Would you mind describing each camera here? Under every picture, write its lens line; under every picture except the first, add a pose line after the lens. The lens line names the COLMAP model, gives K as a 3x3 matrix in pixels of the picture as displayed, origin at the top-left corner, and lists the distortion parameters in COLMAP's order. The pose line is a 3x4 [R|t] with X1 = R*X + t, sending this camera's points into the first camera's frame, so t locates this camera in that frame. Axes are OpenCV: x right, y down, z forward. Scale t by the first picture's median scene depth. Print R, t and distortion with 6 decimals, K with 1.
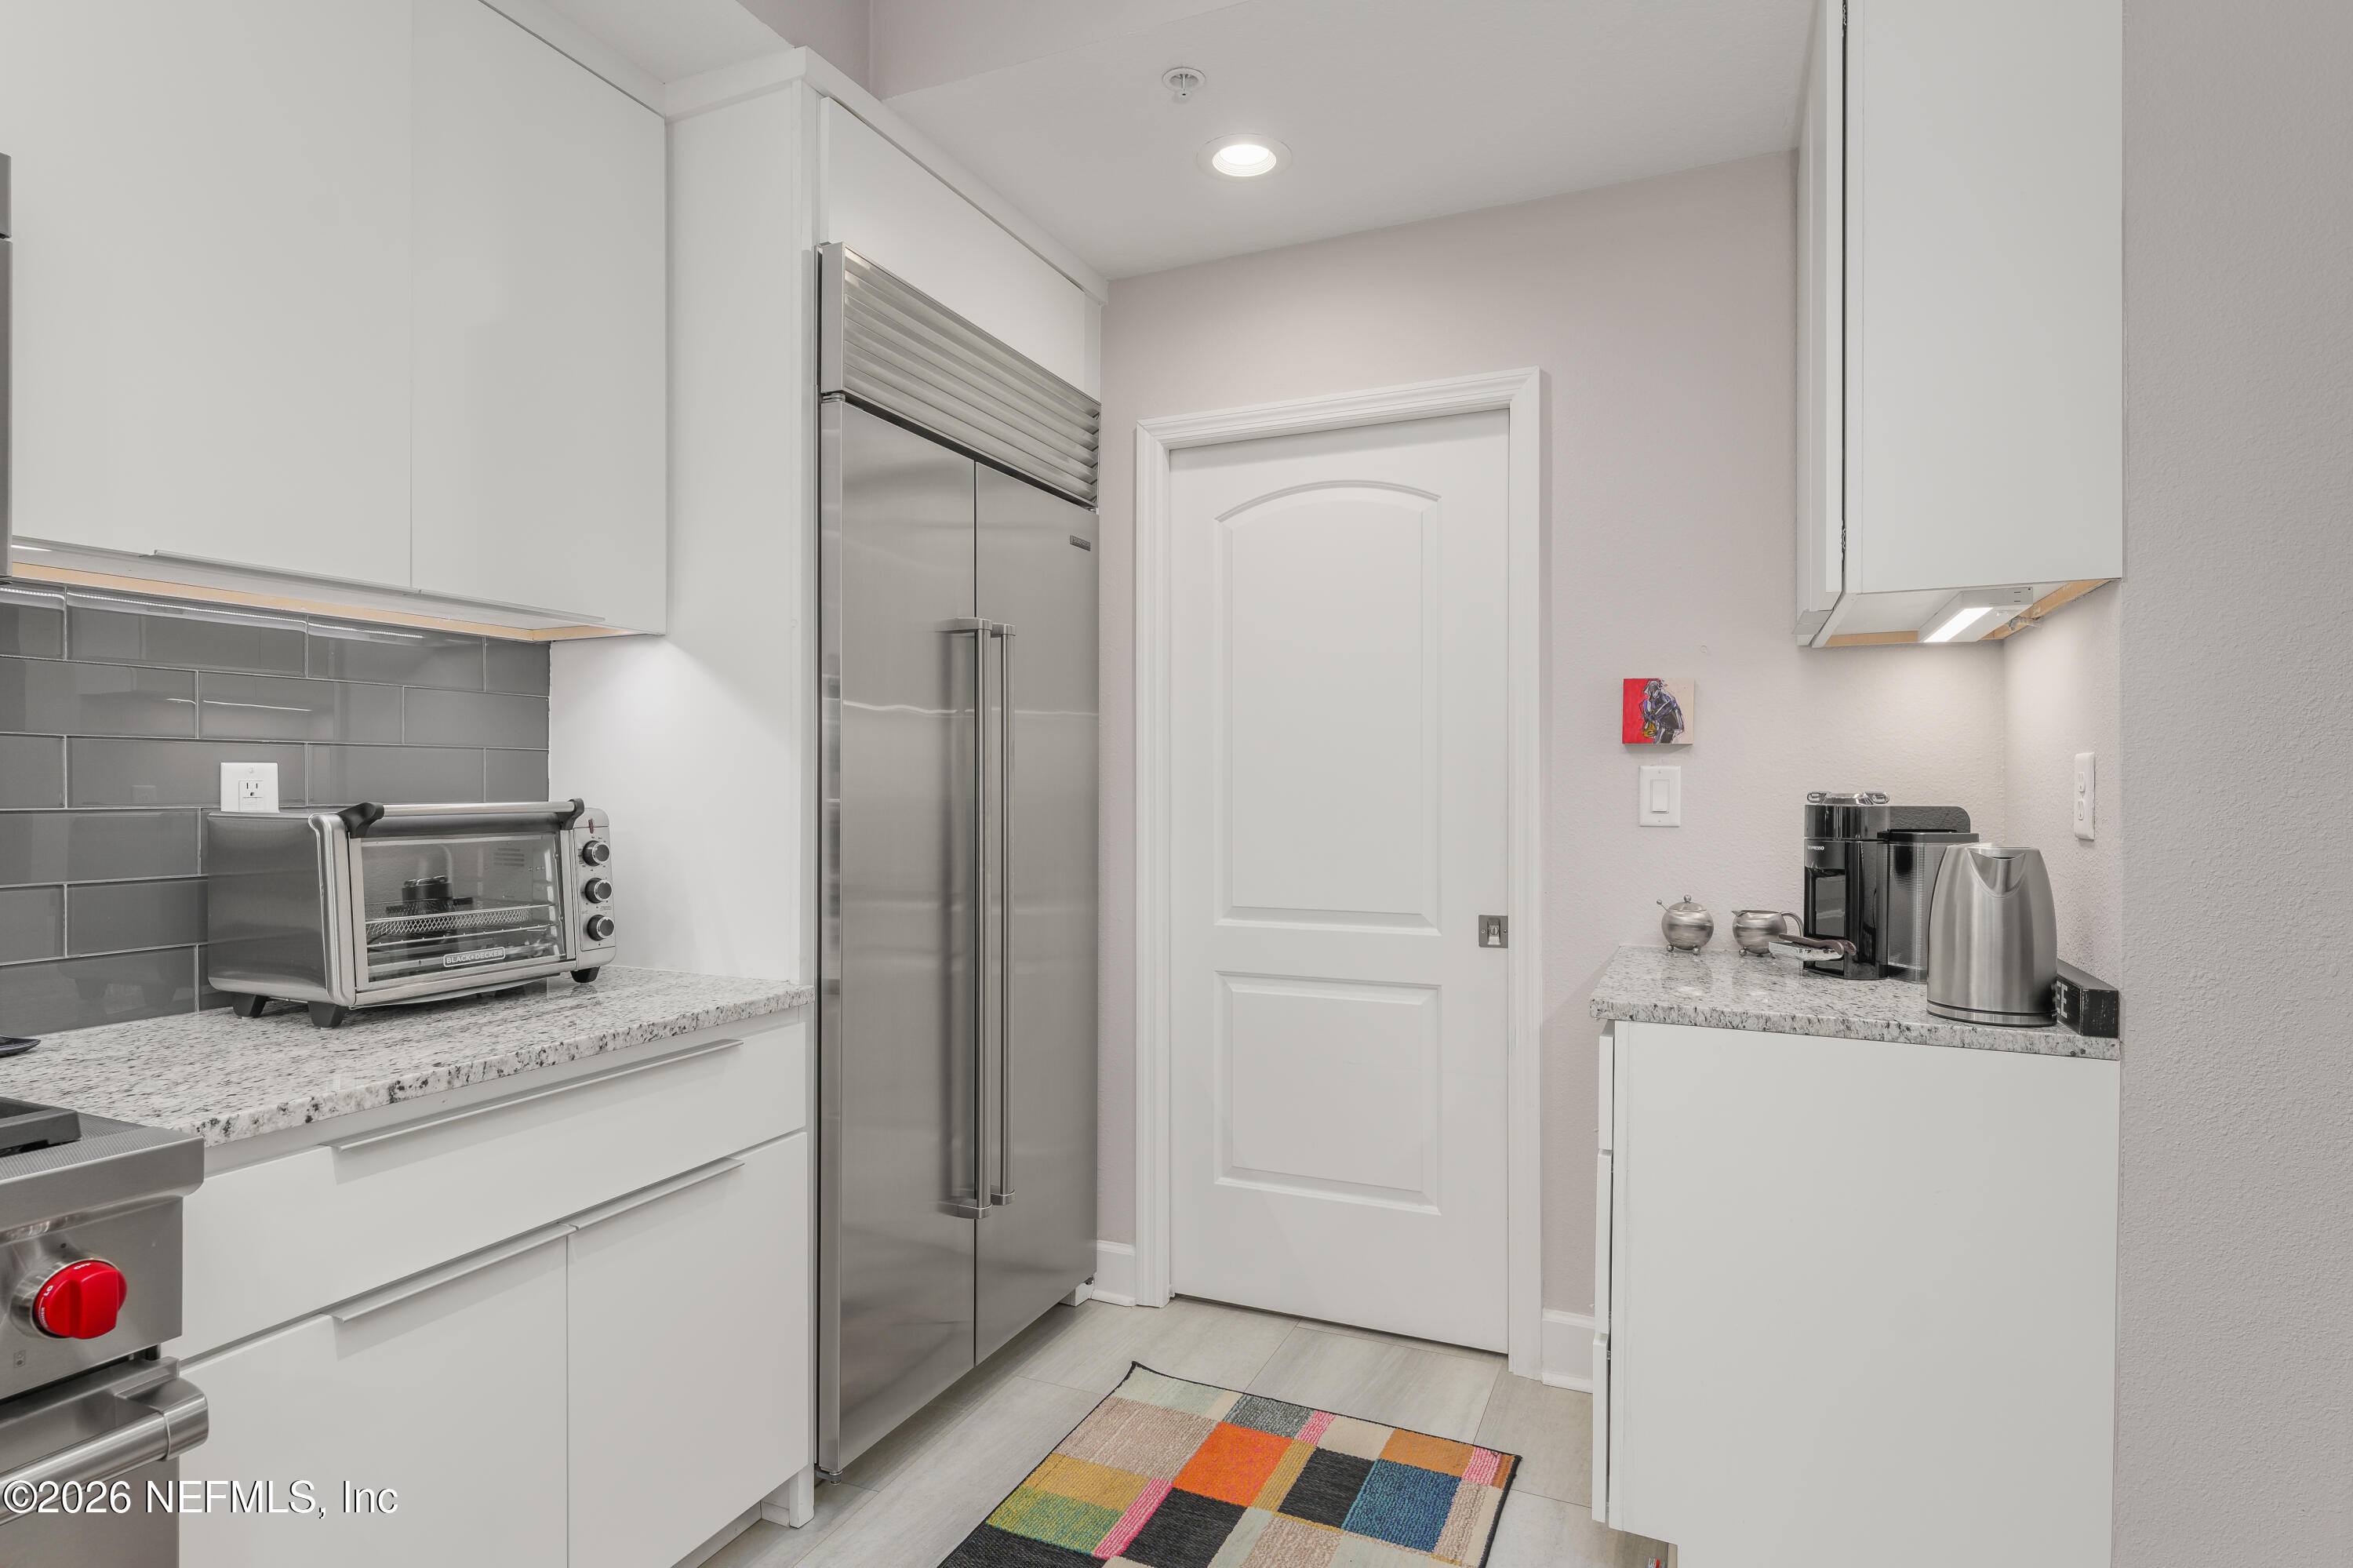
lens RADIAL K [[1246.0, 0, 1182.5], [0, 1246.0, 787.2], [0, 0, 1]] dist [-0.001962, 0.000055]
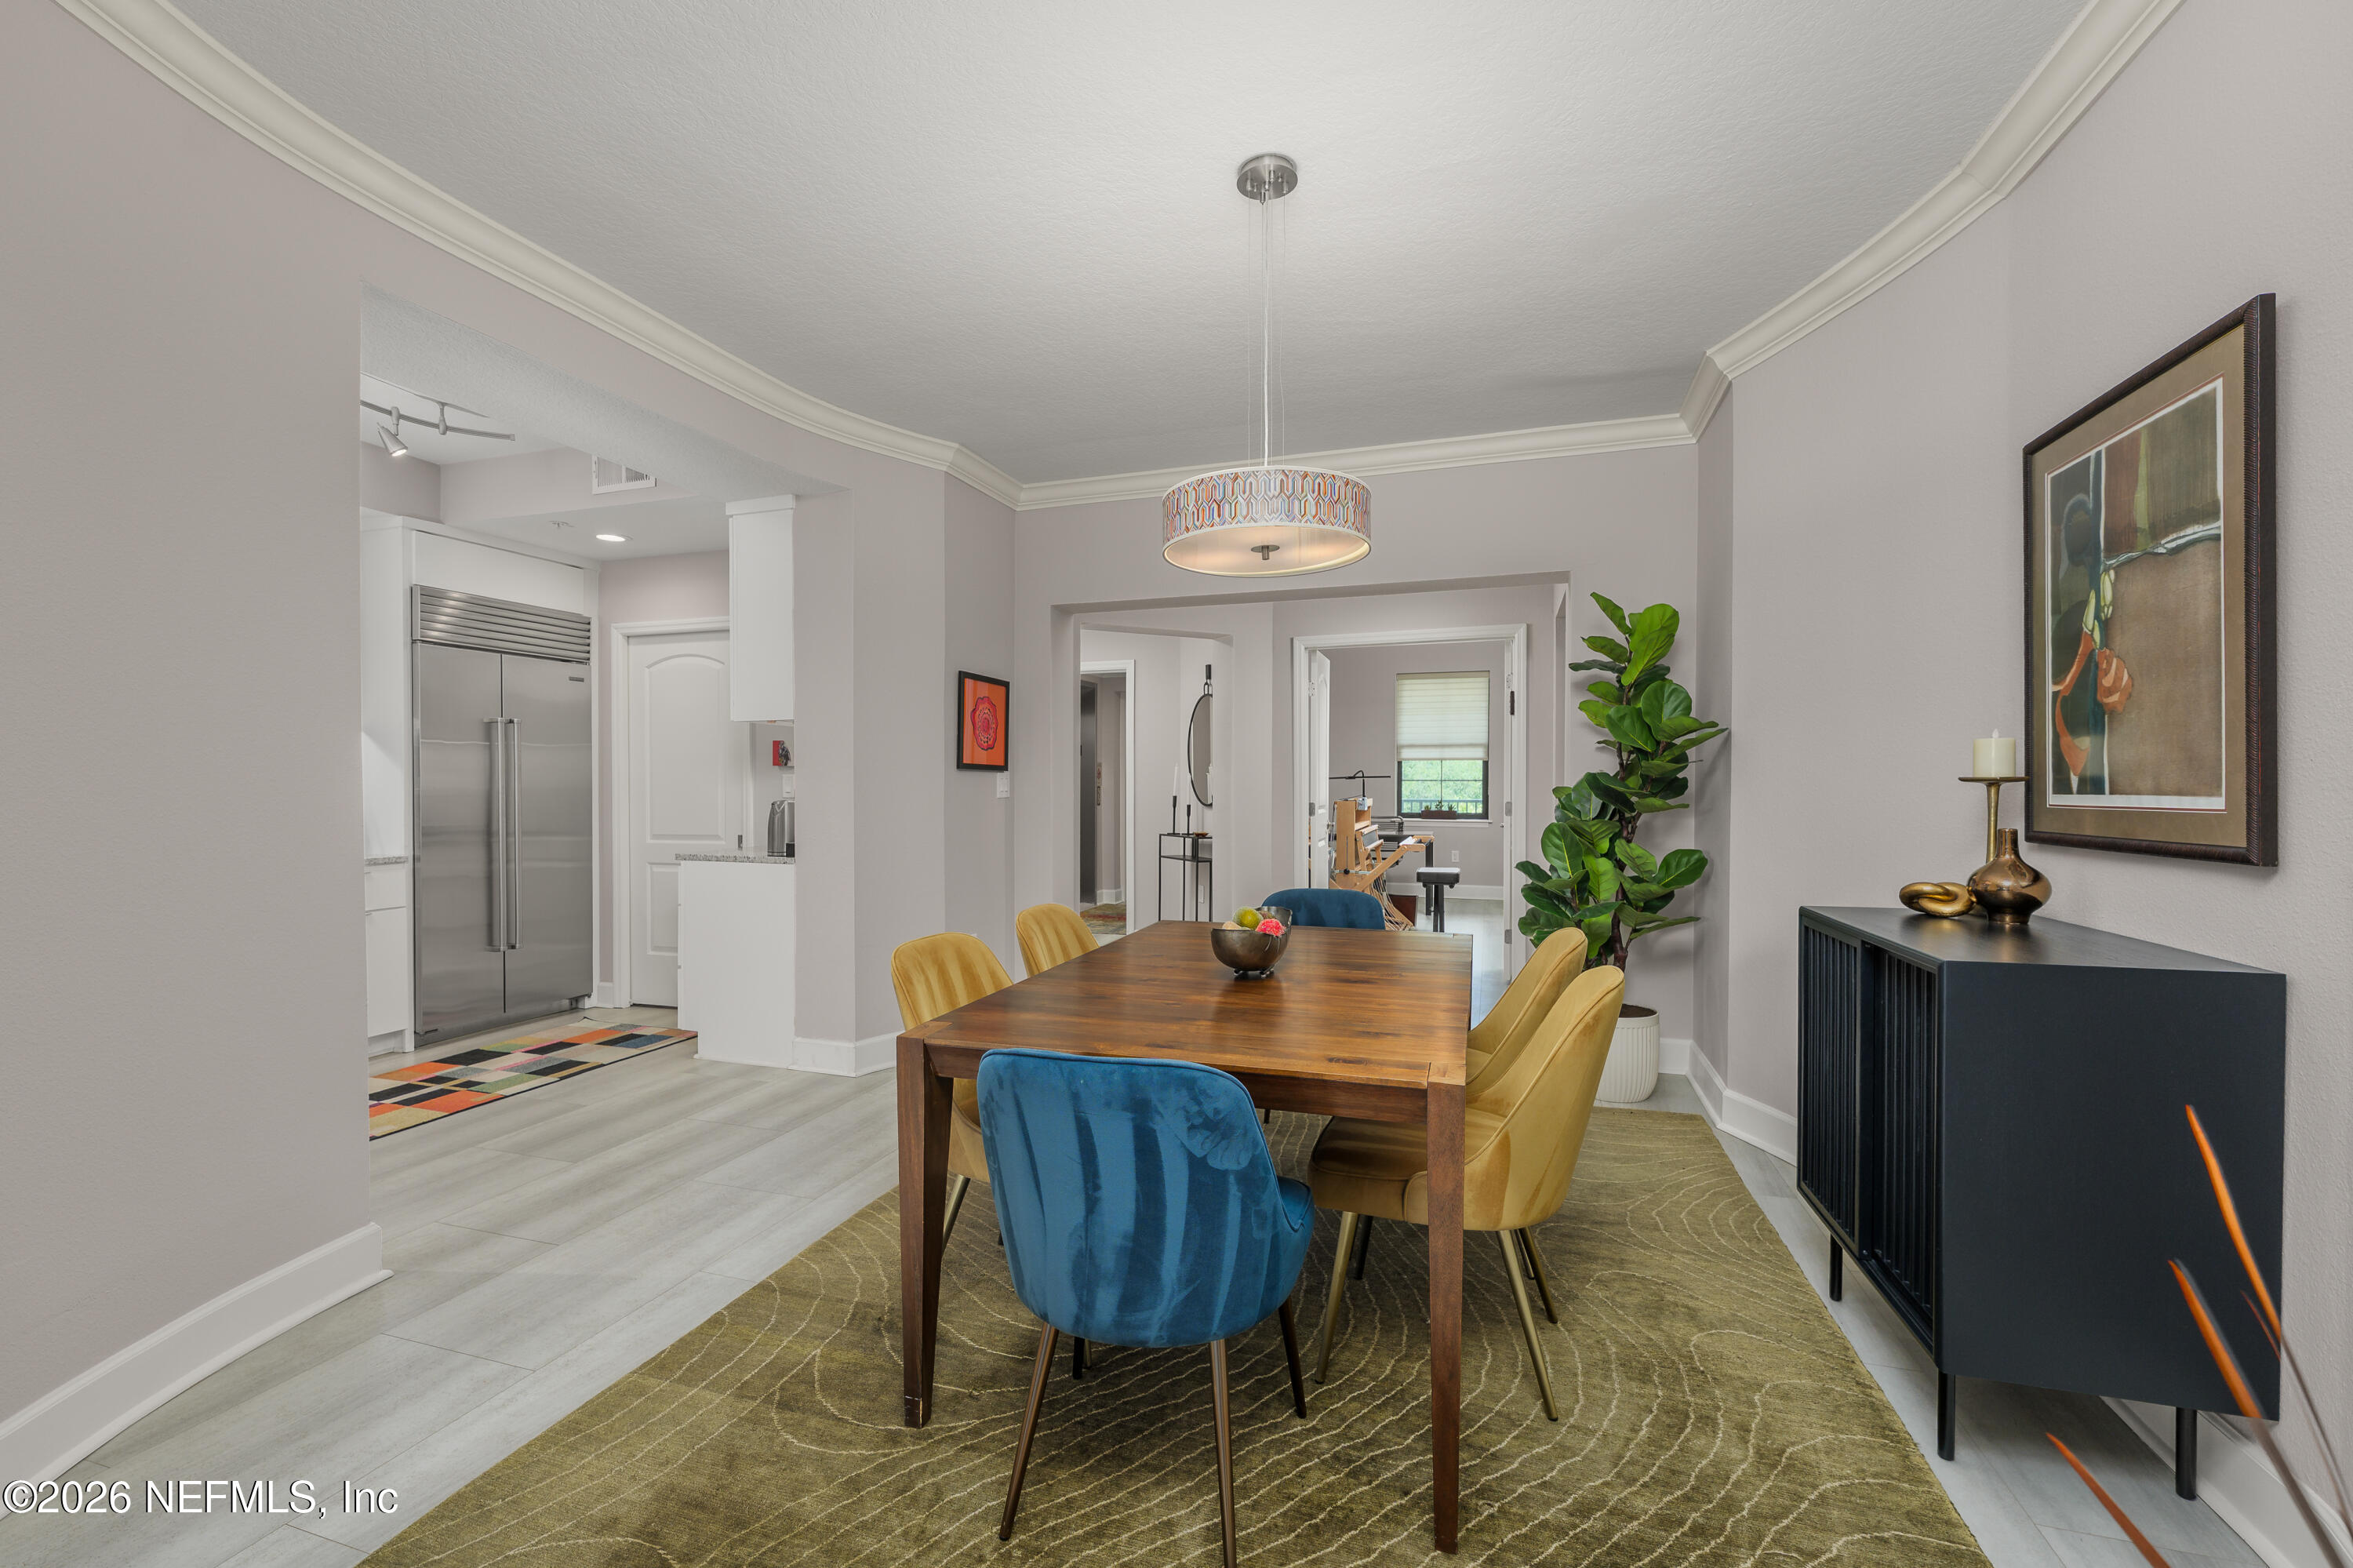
lens RADIAL K [[1035.2, 0, 1168.6], [0, 1035.2, 788.3], [0, 0, 1]] dist [-0.000559, 0.000023]
pose [[0.995901, -0.000483, 0.090445, 0.881103], [0.000075, 0.999990, 0.004517, 0.001524], [-0.090446, -0.004492, 0.995891, -1.082641]]
